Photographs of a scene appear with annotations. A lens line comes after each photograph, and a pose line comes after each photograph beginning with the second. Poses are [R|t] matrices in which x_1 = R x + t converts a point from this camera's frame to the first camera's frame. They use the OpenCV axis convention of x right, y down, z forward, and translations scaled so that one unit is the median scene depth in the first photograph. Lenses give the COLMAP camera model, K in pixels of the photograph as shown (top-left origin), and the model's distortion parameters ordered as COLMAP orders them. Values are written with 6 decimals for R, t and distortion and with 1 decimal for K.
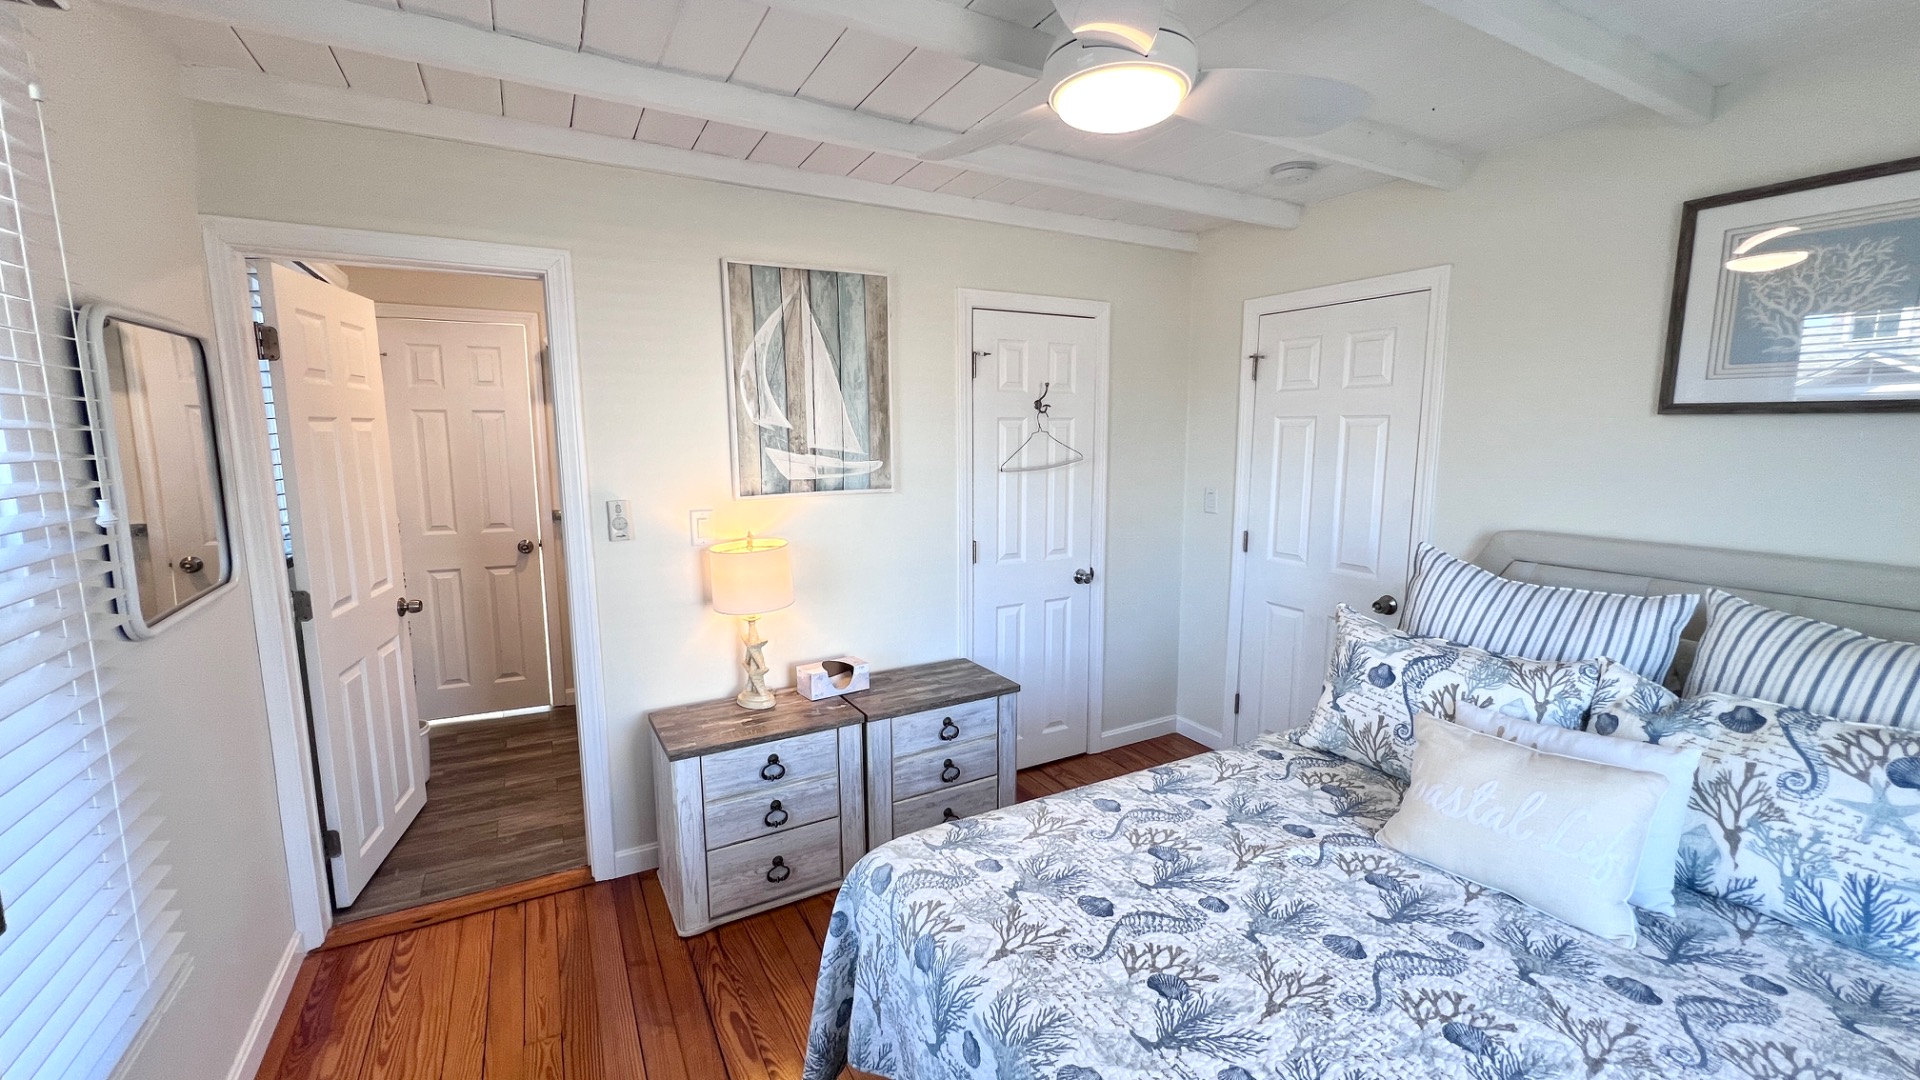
lens RADIAL K [[770.8, 0, 957.3], [0, 770.8, 535.6], [0, 0, 1]] dist [-0.000849, 0.000304]
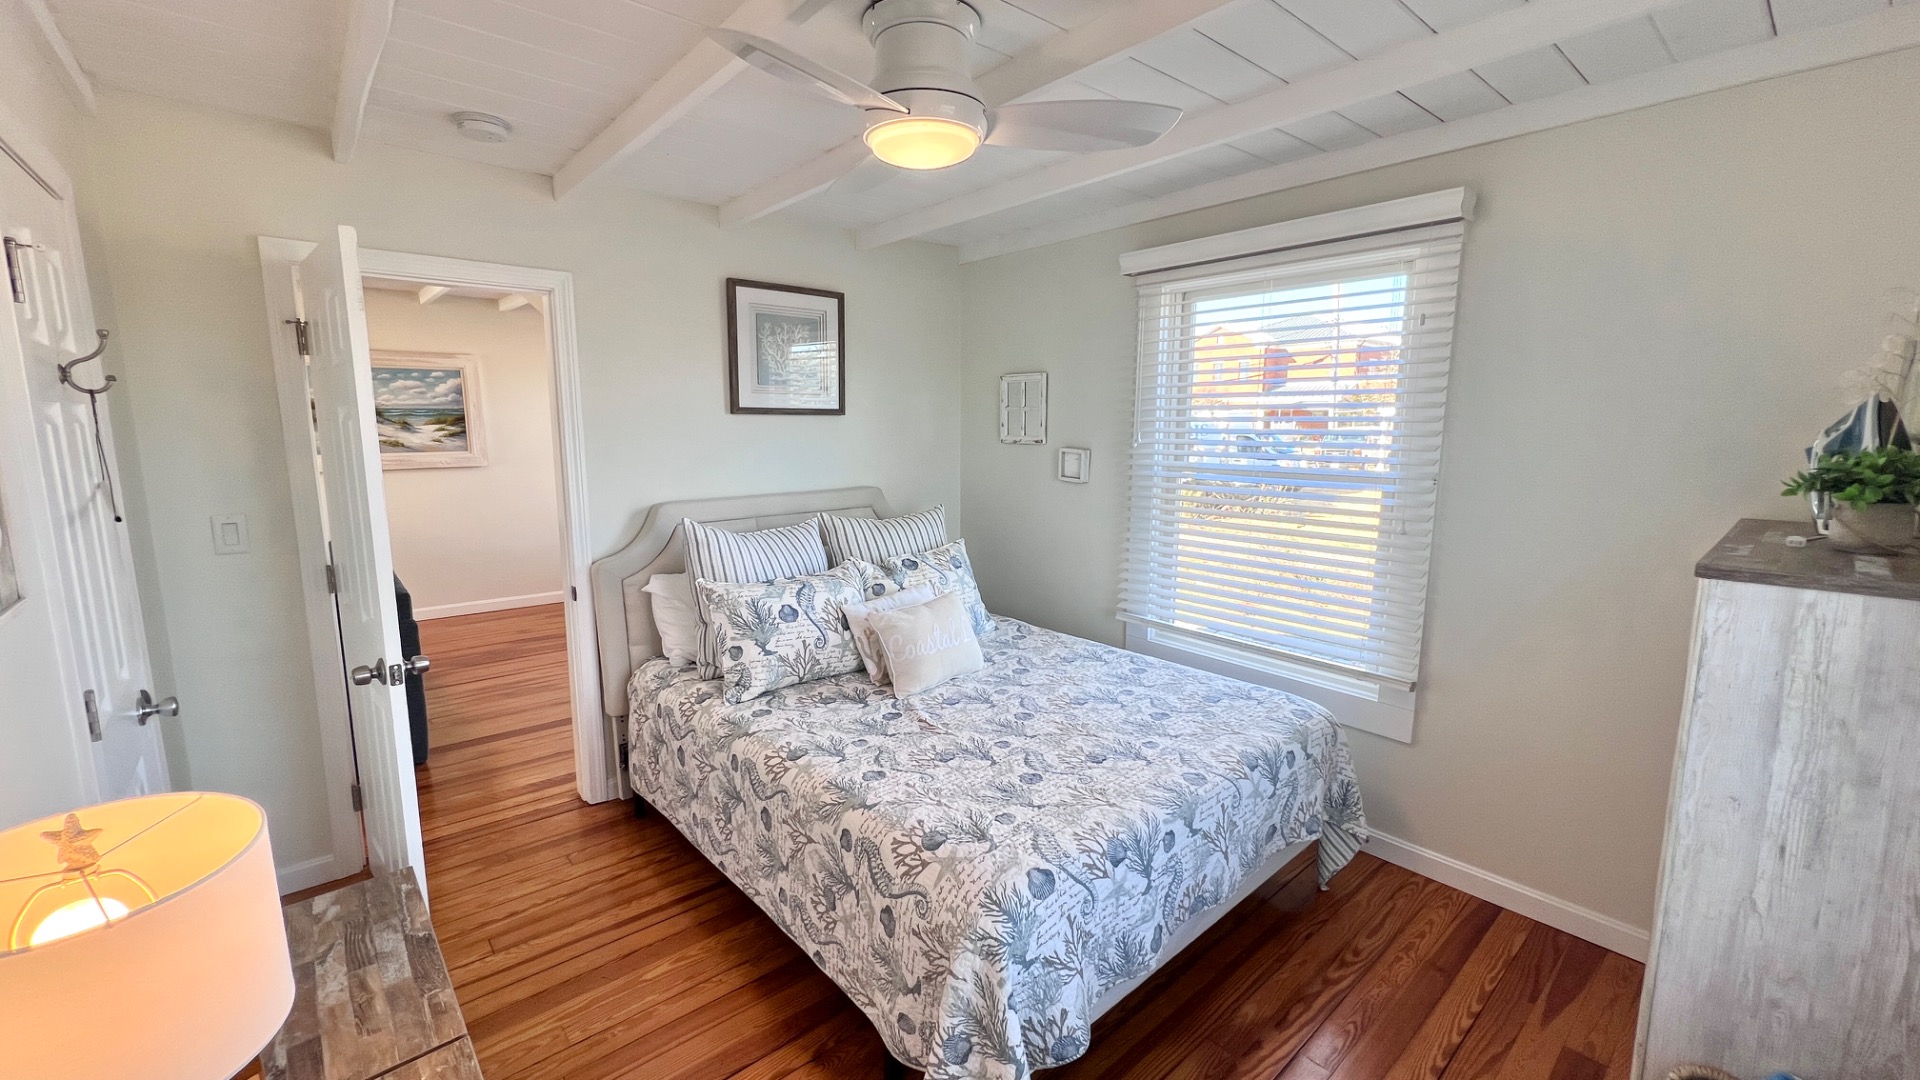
lens RADIAL K [[770.8, 0, 957.3], [0, 770.8, 535.6], [0, 0, 1]] dist [-0.000849, 0.000304]
pose [[-0.208516, -0.142968, 0.967513, -0.780729], [0.134410, 0.975682, 0.173142, -0.139316], [-0.968739, 0.166146, -0.184229, 0.979252]]
